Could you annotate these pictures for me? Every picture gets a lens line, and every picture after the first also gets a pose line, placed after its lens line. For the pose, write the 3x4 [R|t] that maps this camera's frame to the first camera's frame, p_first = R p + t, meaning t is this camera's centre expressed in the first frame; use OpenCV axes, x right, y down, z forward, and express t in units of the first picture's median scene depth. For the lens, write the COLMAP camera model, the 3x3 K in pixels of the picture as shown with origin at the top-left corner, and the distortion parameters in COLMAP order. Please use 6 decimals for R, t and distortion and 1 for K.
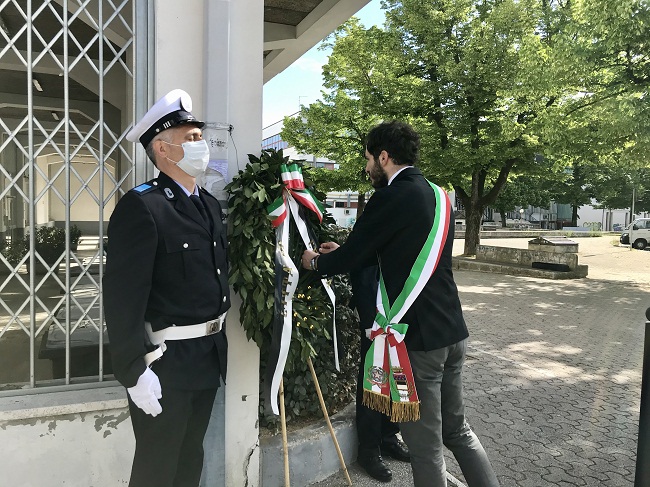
lens RADIAL K [[525.9, 0, 325.0], [0, 525.9, 243.5], [0, 0, 1]] dist [-0.005099, -0.003379]
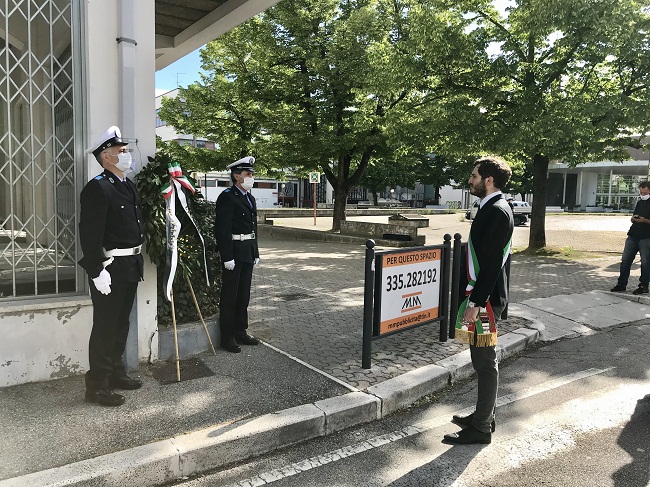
lens RADIAL K [[525.9, 0, 325.0], [0, 525.9, 243.5], [0, 0, 1]] dist [-0.005099, -0.003379]
pose [[0.975924, -0.019473, 0.217239, 0.005785], [0.011147, 0.999158, 0.039490, 0.007959], [-0.217825, -0.036118, 0.975319, -0.121535]]
